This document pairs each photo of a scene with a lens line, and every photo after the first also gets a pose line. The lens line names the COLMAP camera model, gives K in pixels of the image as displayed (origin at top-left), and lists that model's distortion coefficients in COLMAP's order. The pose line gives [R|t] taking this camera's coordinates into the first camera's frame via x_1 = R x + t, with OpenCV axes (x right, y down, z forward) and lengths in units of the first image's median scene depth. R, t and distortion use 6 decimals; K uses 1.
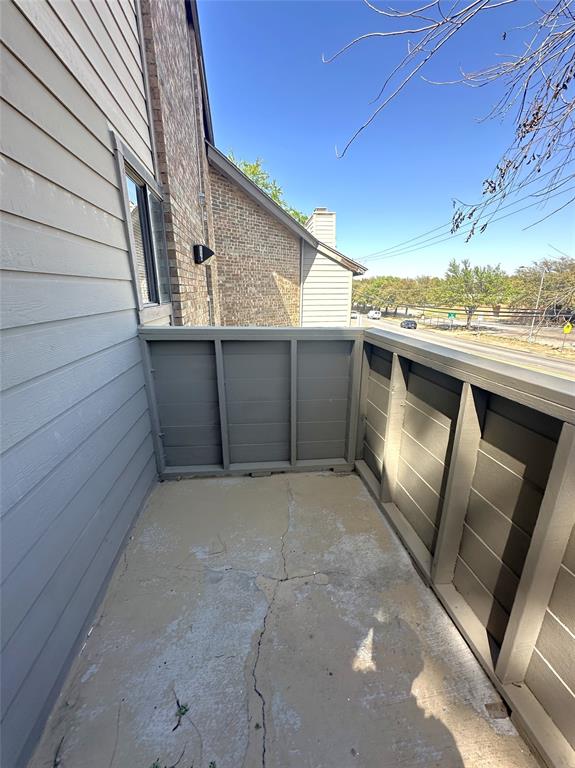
lens RADIAL K [[308.7, 0, 289.3], [0, 308.7, 384.5], [0, 0, 1]] dist [-0.000484, 0.000636]
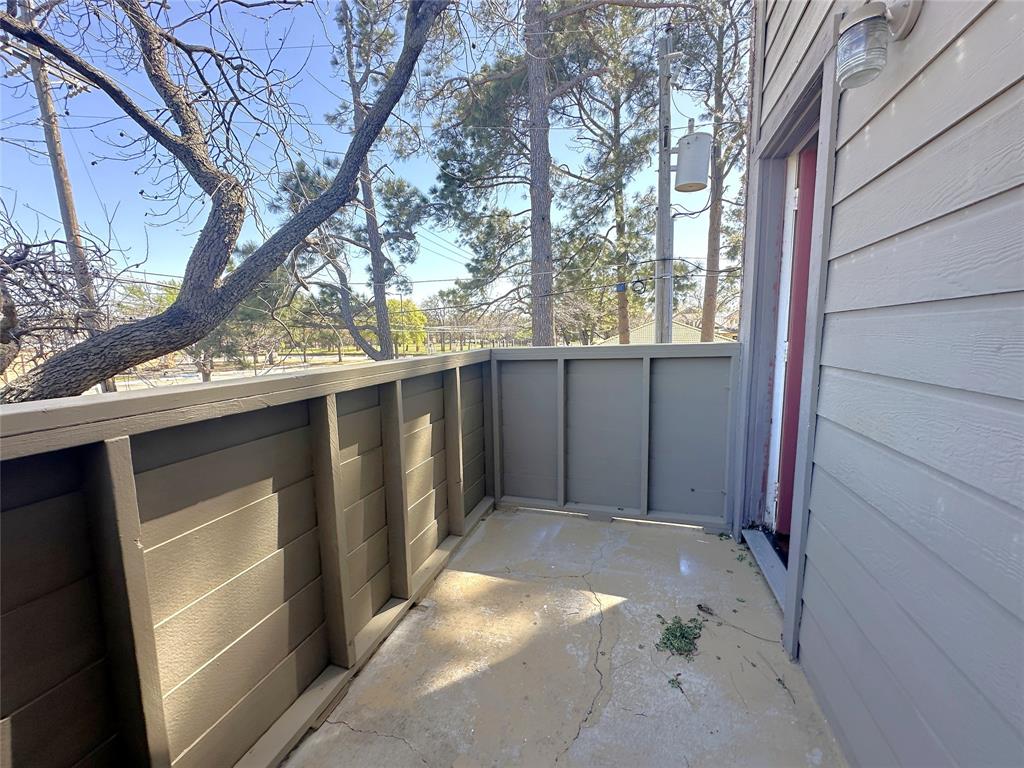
lens RADIAL K [[411.6, 0, 514.2], [0, 411.6, 387.8], [0, 0, 1]] dist [-0.000484, 0.000636]
pose [[-0.902577, -0.035369, 0.429073, -0.329792], [0.141377, 0.917004, 0.372983, -0.339358], [-0.406654, 0.397307, -0.822666, 1.551971]]
